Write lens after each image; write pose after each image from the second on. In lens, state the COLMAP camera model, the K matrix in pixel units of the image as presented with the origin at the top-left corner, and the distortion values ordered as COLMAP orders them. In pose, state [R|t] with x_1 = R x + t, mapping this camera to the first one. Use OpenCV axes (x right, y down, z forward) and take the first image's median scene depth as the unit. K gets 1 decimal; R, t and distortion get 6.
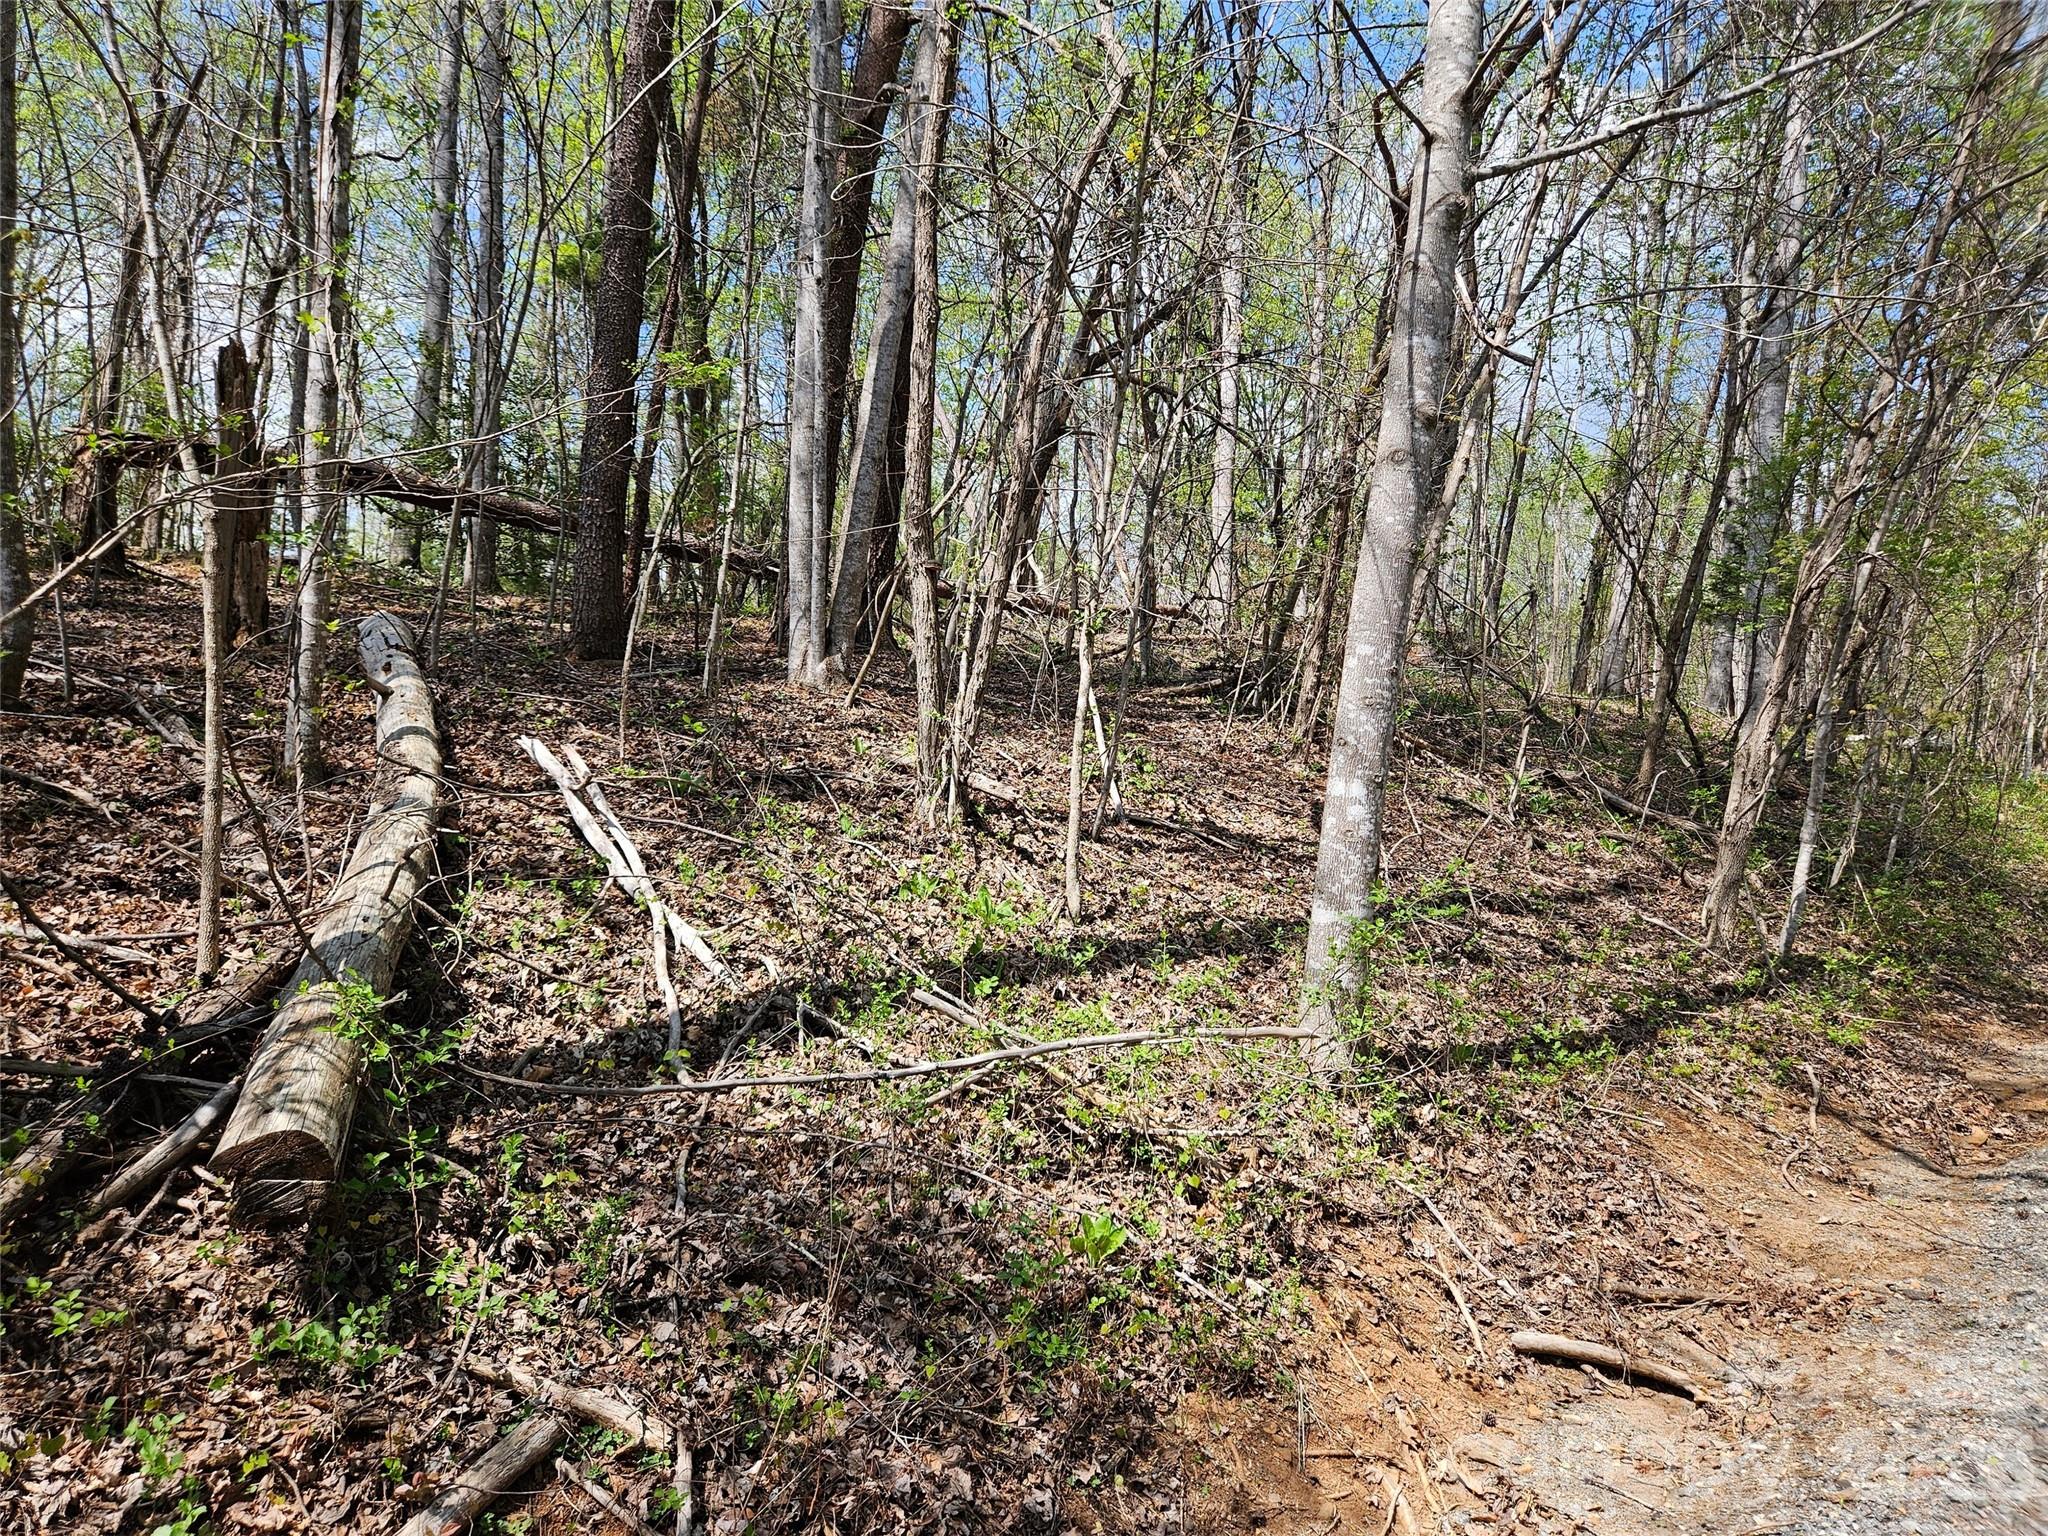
lens RADIAL K [[1412.6, 0, 997.9], [0, 1412.6, 765.3], [0, 0, 1]] dist [0.078278, -0.080454]
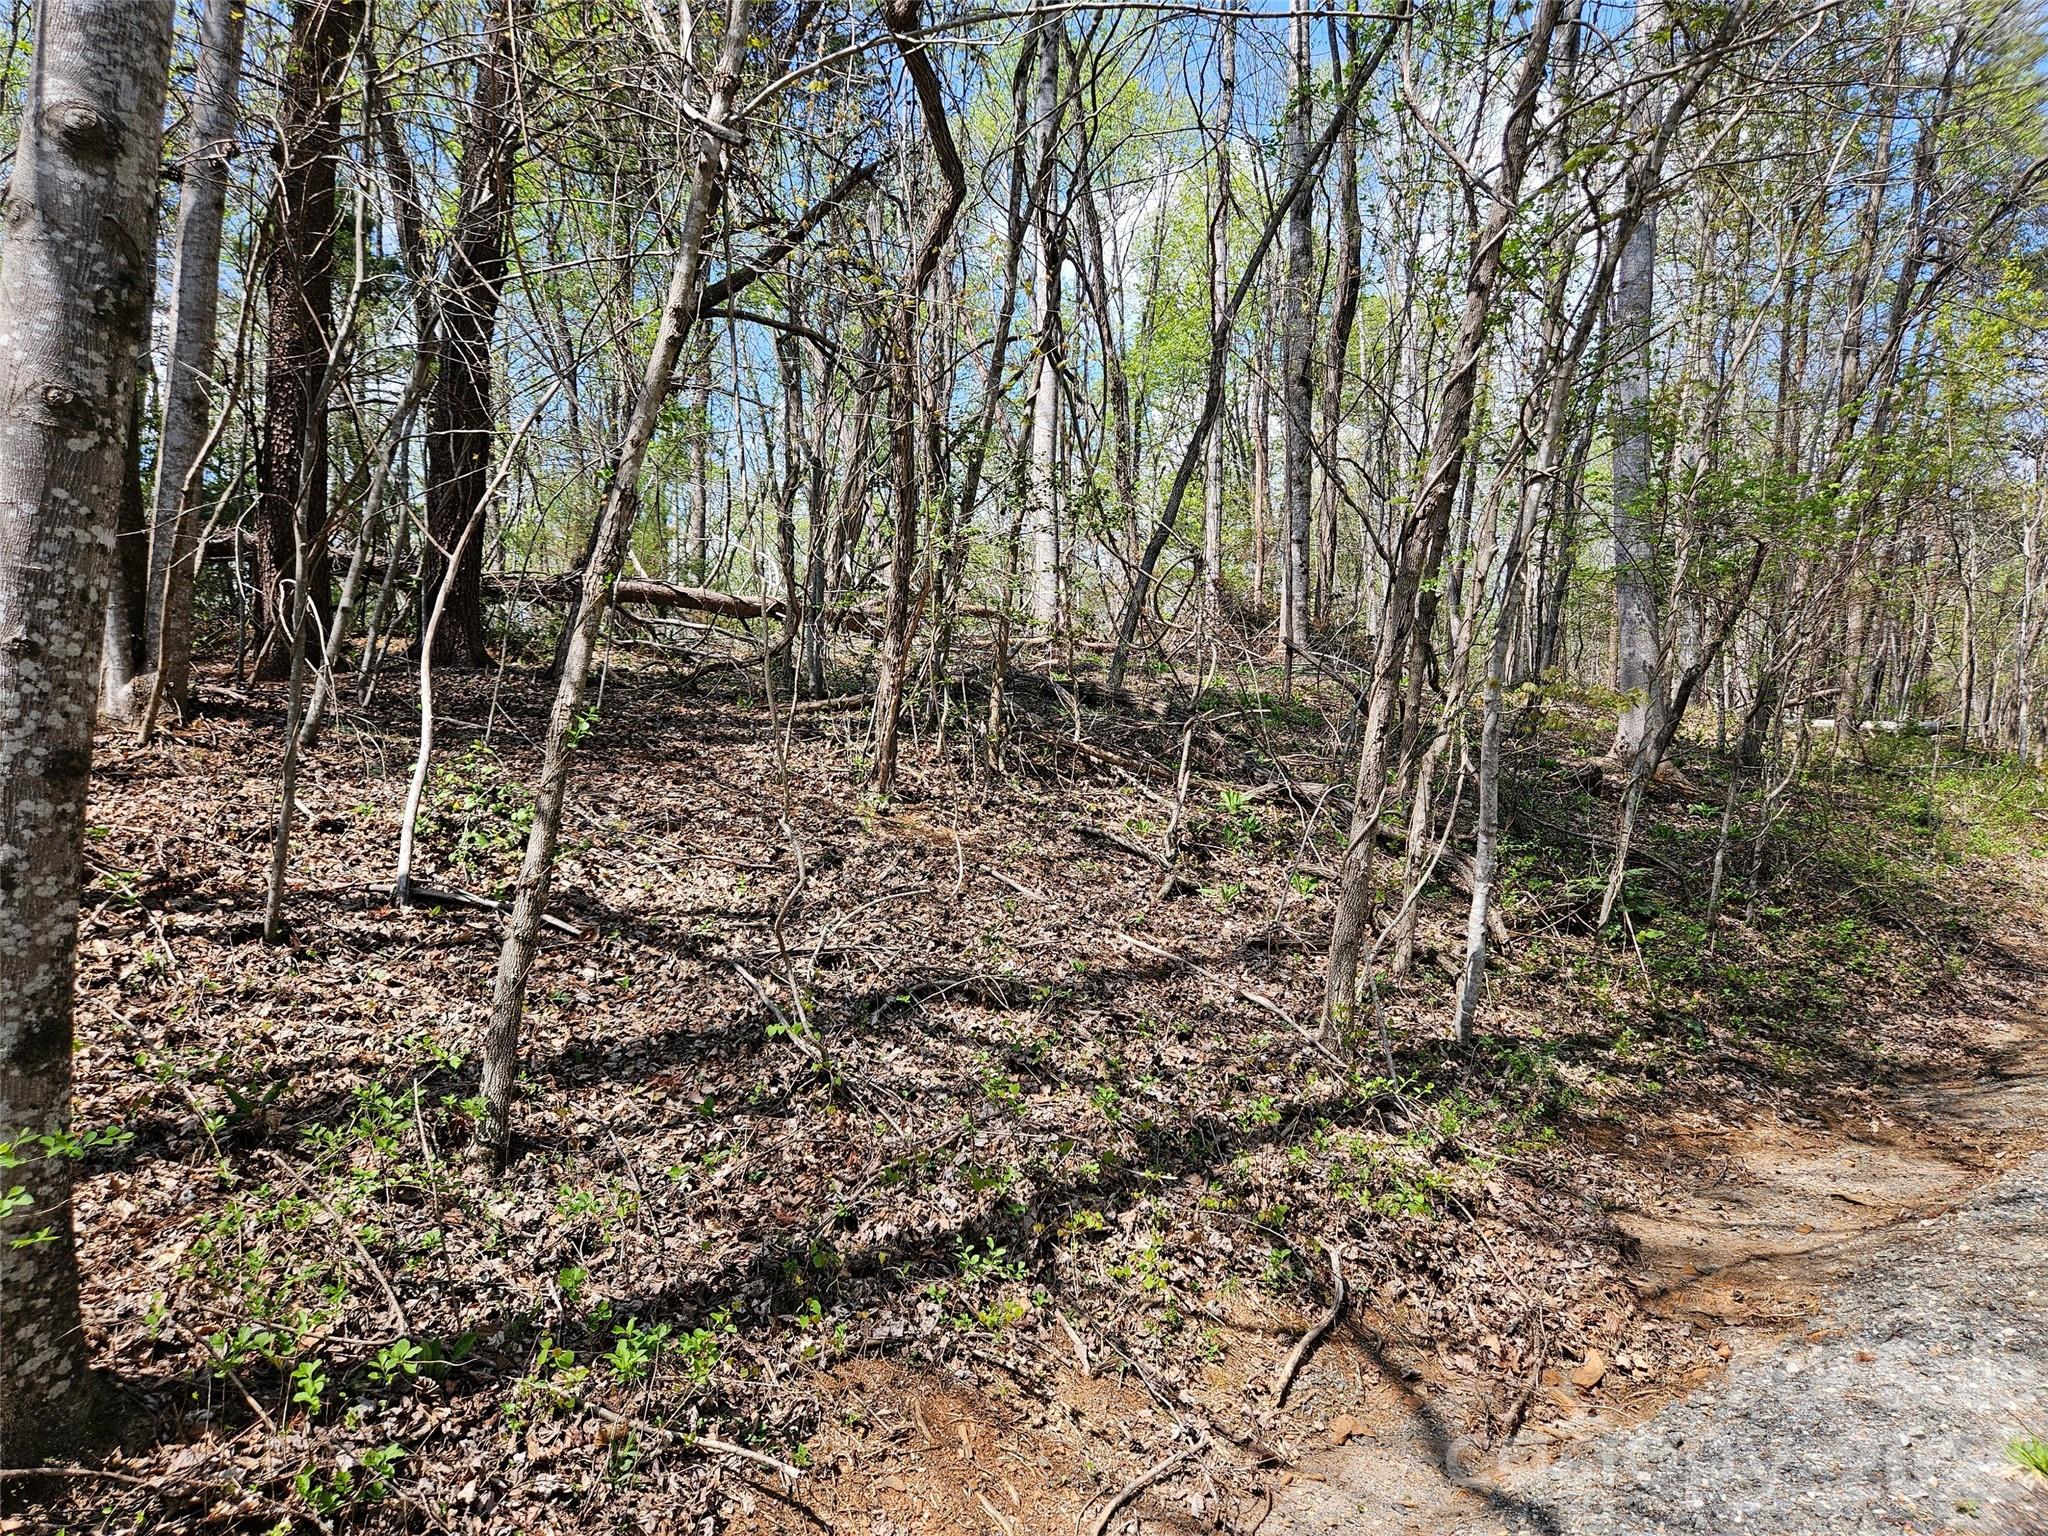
lens RADIAL K [[1412.6, 0, 997.9], [0, 1412.6, 765.3], [0, 0, 1]] dist [0.078278, -0.080454]
pose [[0.998580, -0.040802, -0.034262, 0.450593], [0.040312, 0.999077, -0.014859, -0.003026], [0.034836, 0.013457, 0.999302, 0.364198]]
